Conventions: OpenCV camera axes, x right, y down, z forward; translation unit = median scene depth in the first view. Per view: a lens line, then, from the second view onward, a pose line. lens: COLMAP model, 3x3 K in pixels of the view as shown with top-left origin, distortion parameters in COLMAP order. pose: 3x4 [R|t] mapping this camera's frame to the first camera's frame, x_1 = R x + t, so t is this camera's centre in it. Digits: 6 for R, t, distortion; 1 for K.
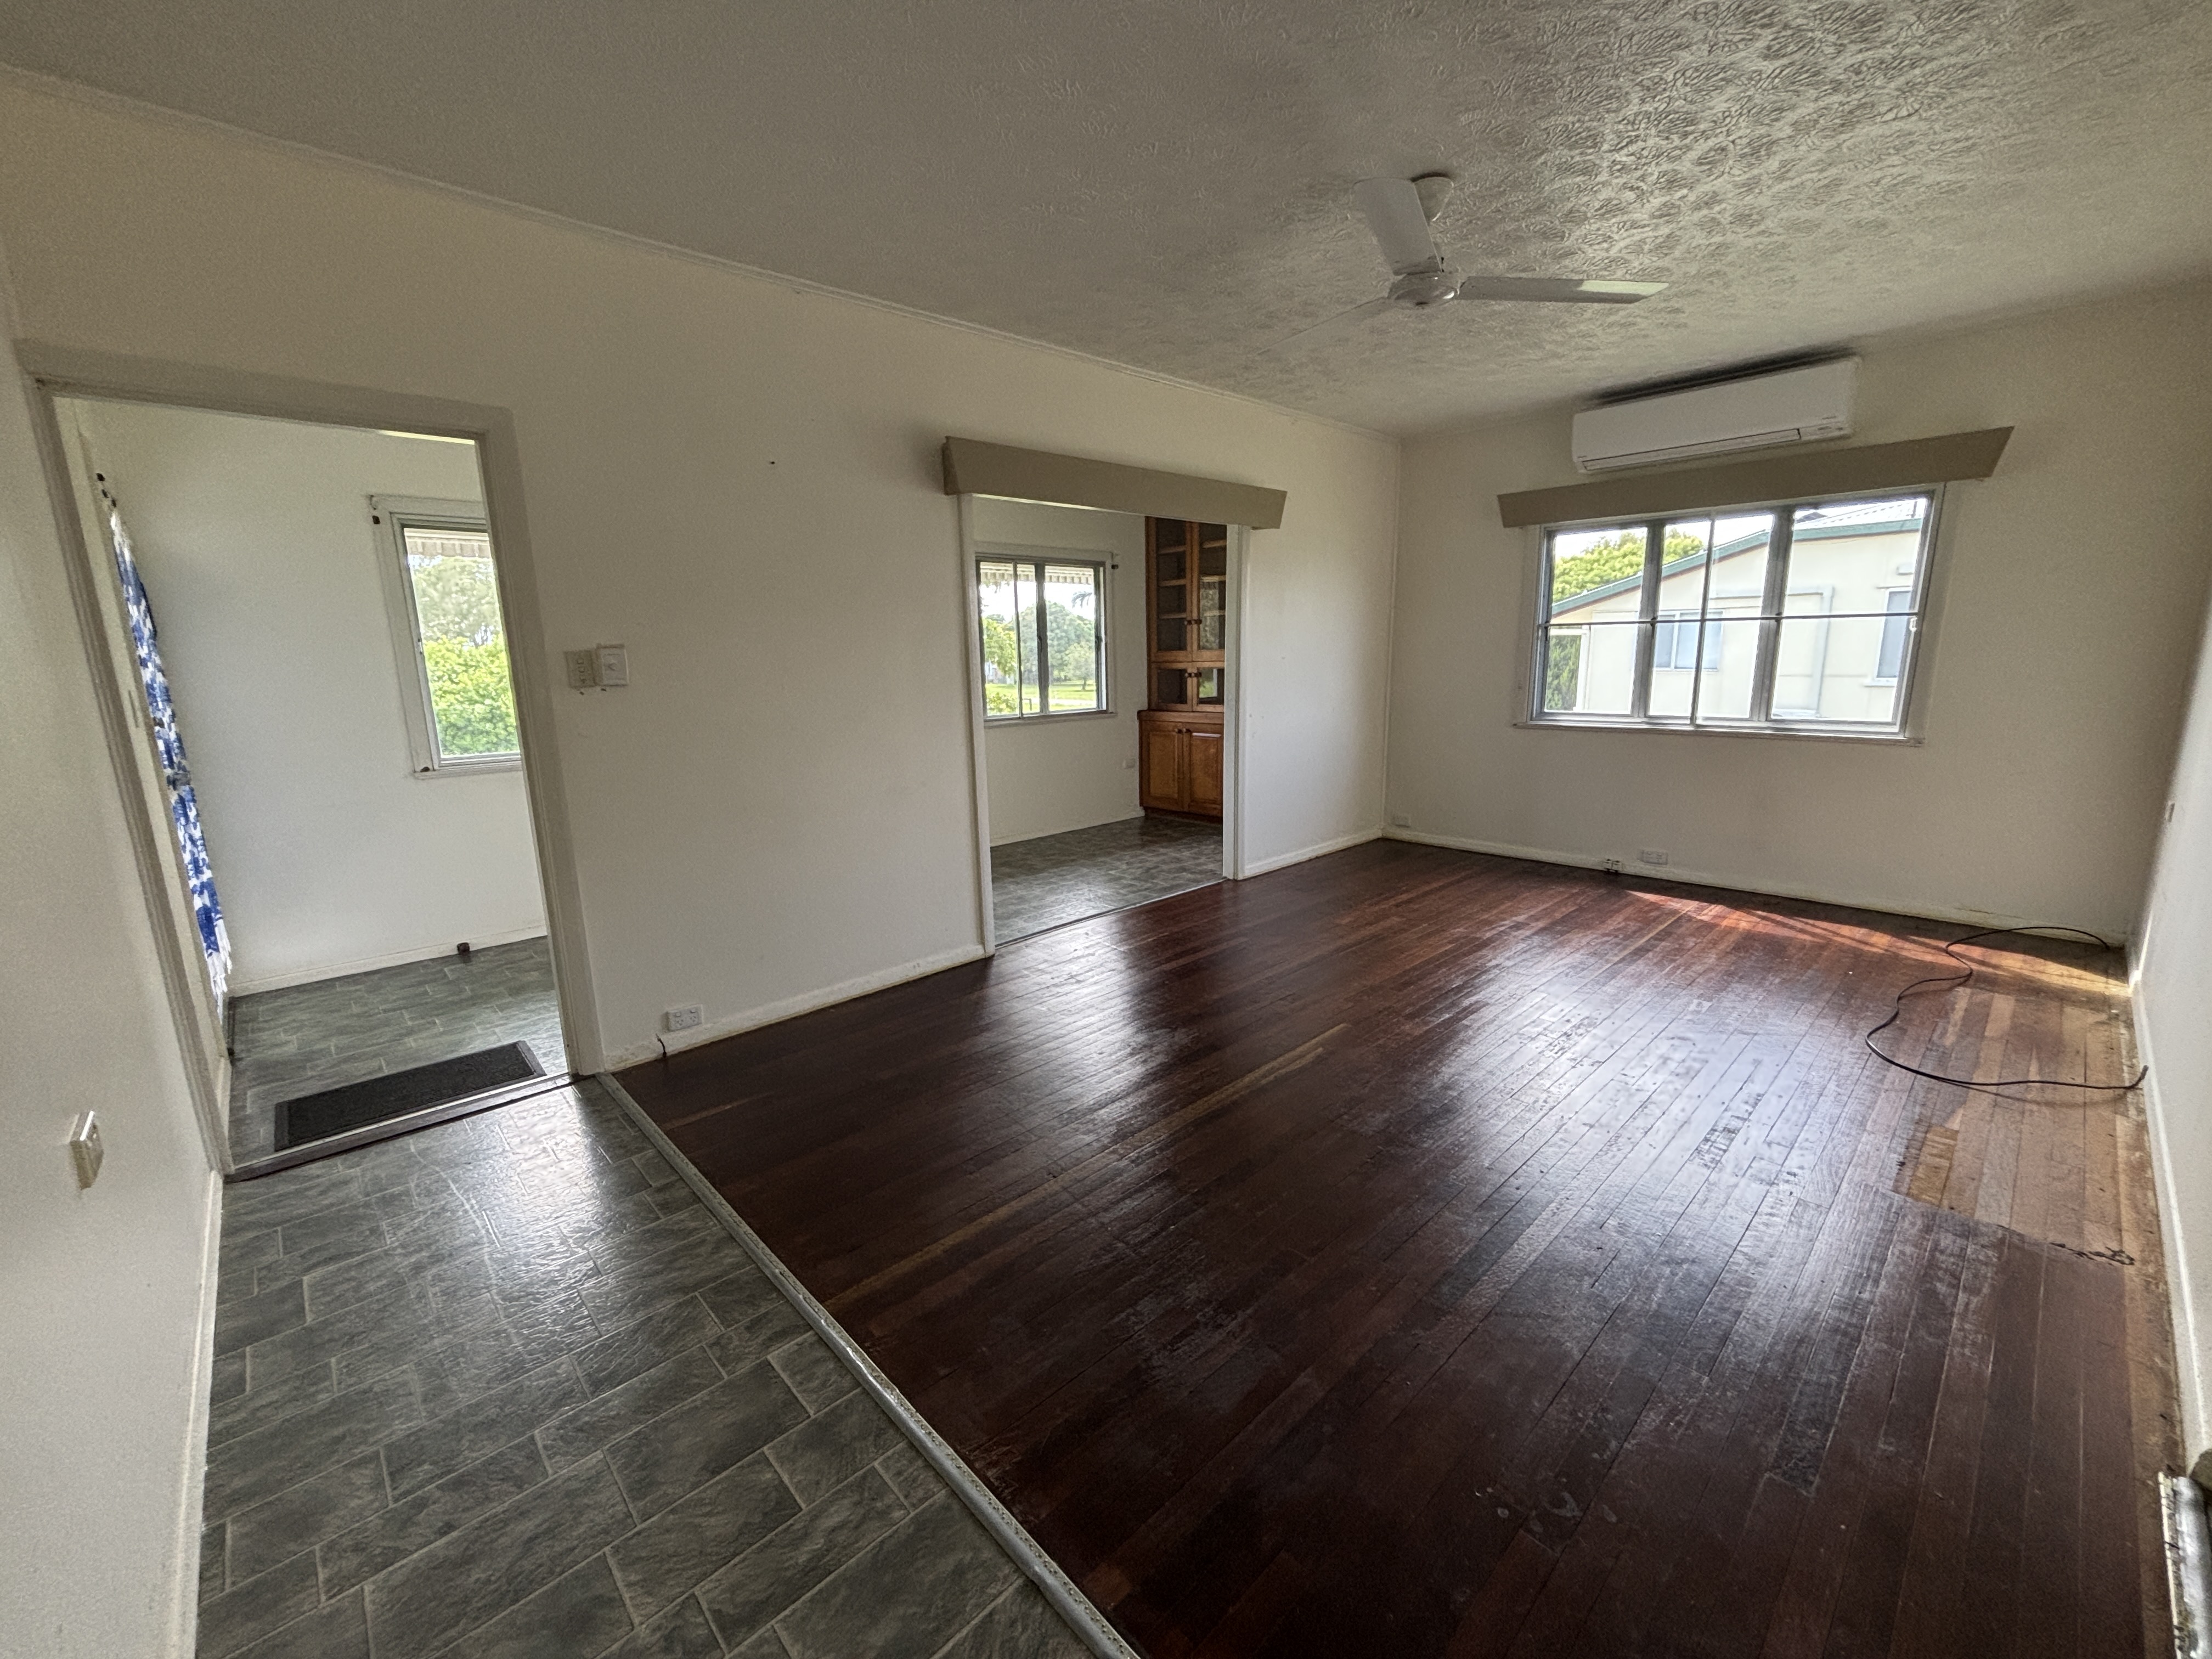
lens RADIAL K [[906.6, 0, 1107.7], [0, 906.6, 814.6], [0, 0, 1]] dist [0.002615, -0.000304]
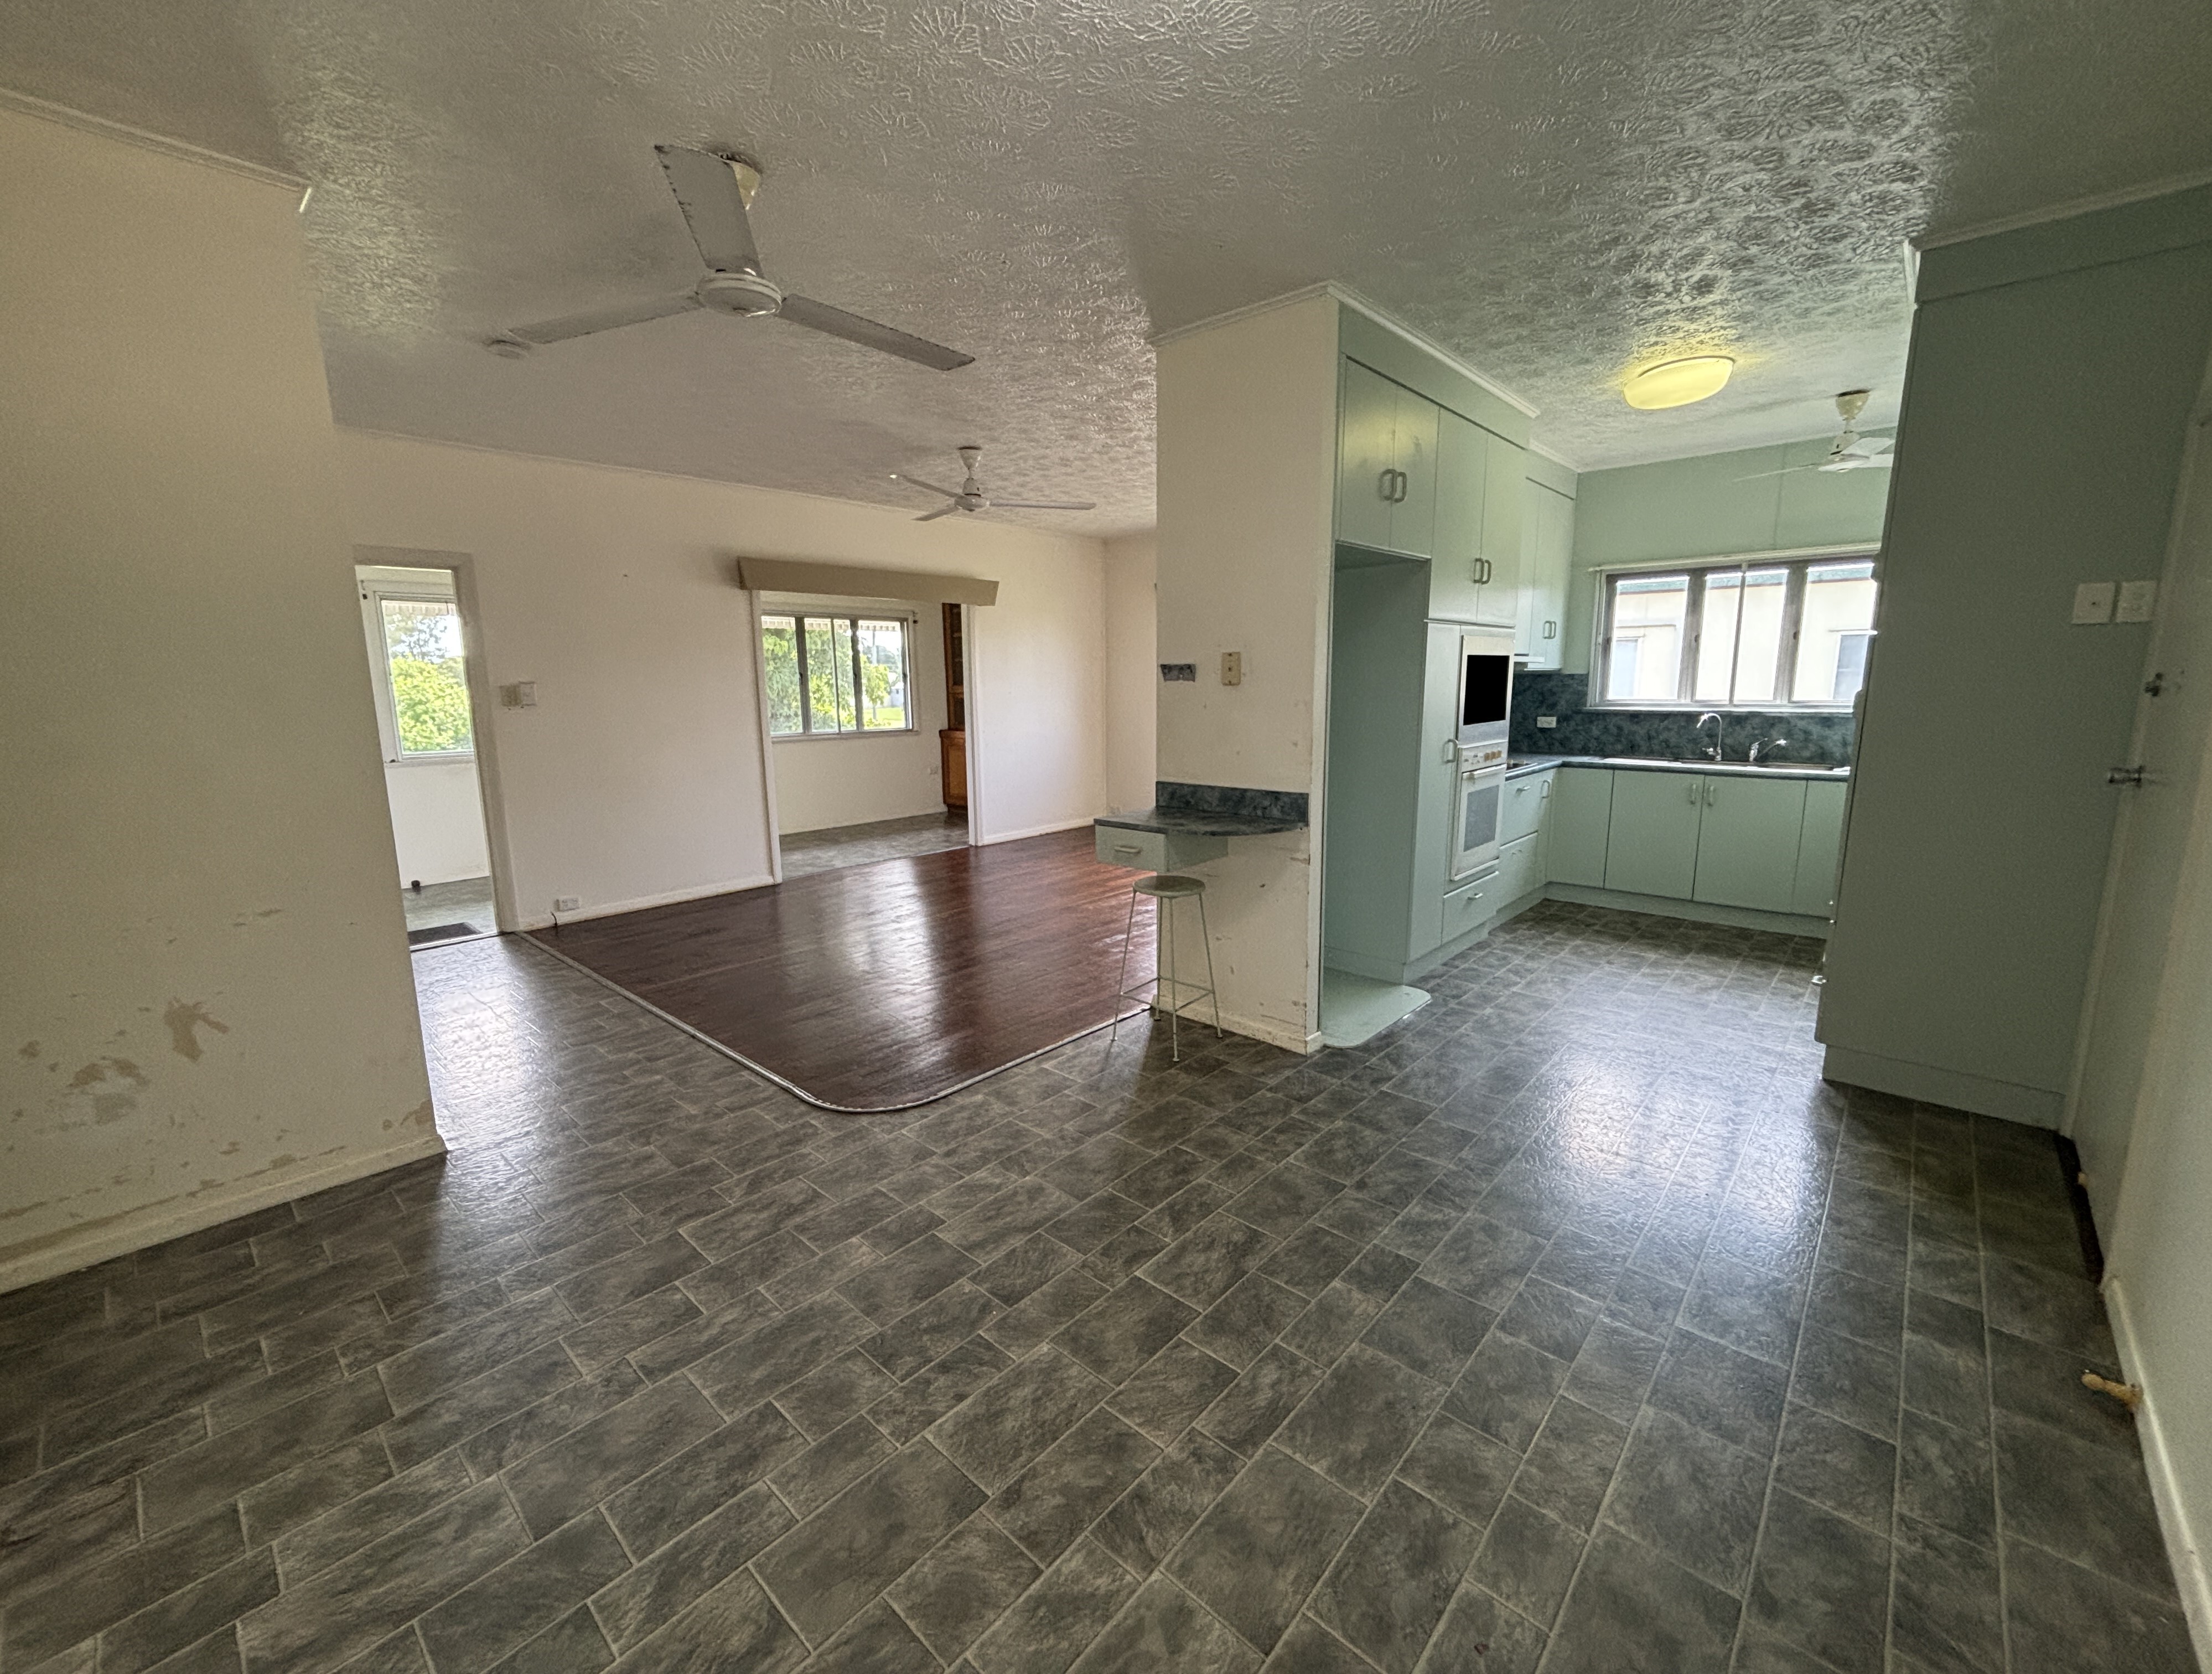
lens RADIAL K [[902.8, 0, 1094.0], [0, 902.8, 838.8], [0, 0, 1]] dist [-0.010834, 0.003097]
pose [[0.997207, -0.003183, 0.074619, 0.136119], [0.003402, 0.999990, -0.002798, 0.050248], [-0.074610, 0.003044, 0.997208, -0.358277]]
